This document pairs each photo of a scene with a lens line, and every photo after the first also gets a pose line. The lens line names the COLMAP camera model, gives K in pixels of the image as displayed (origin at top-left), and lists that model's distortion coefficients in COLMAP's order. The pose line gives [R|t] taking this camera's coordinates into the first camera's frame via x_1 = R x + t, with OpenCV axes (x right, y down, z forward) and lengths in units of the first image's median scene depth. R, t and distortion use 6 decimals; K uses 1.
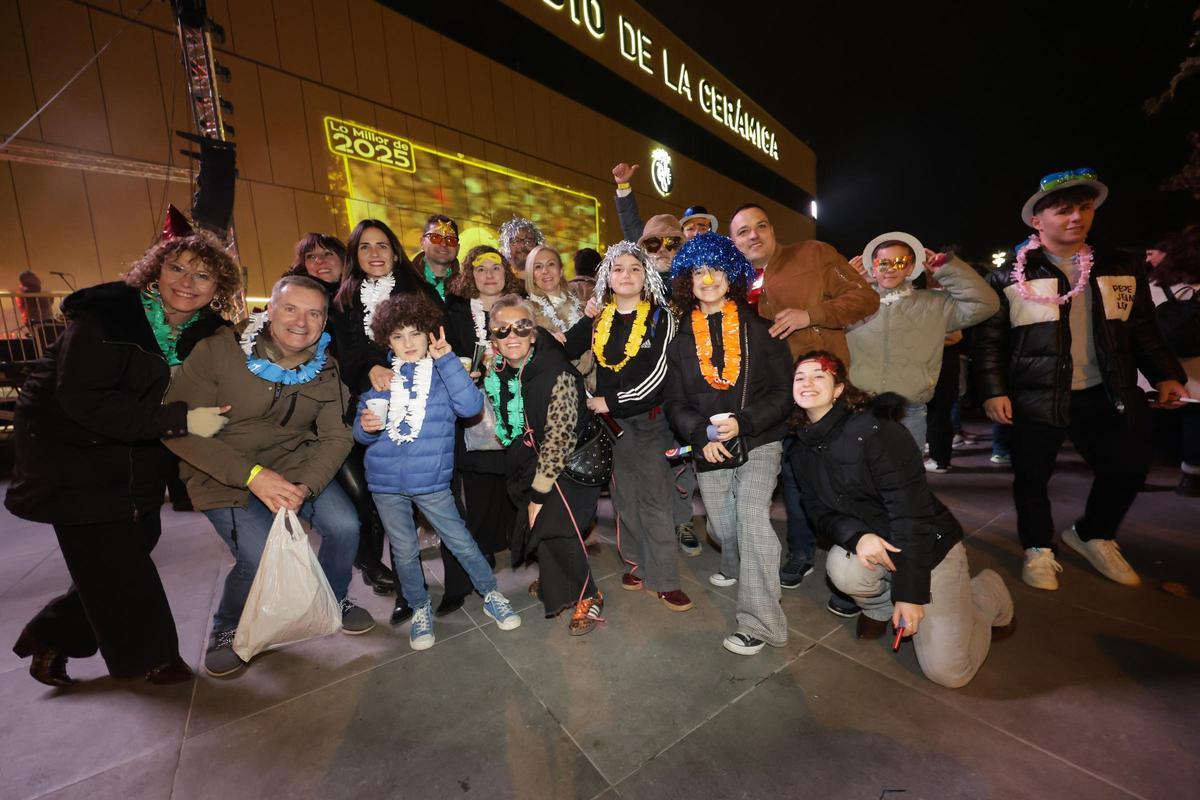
lens RADIAL K [[470.3, 0, 578.6], [0, 470.3, 400.0], [0, 0, 1]] dist [-0.000218, -0.000229]
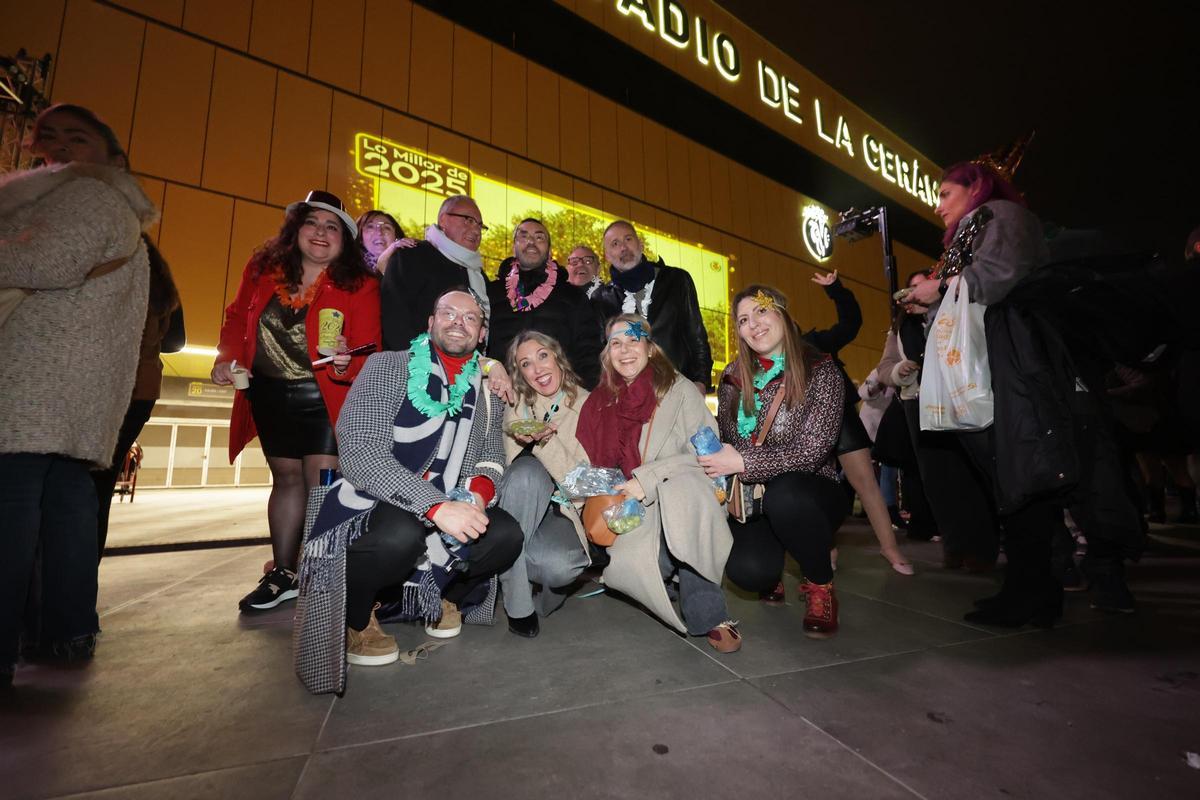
lens RADIAL K [[496.0, 0, 605.5], [0, 496.0, 400.3], [0, 0, 1]] dist [0.001335, 0.000056]
pose [[0.974254, 0.021548, -0.224423, 0.033256], [-0.073821, 0.971038, -0.227233, -0.010090], [0.213027, 0.237949, 0.947628, 0.255950]]
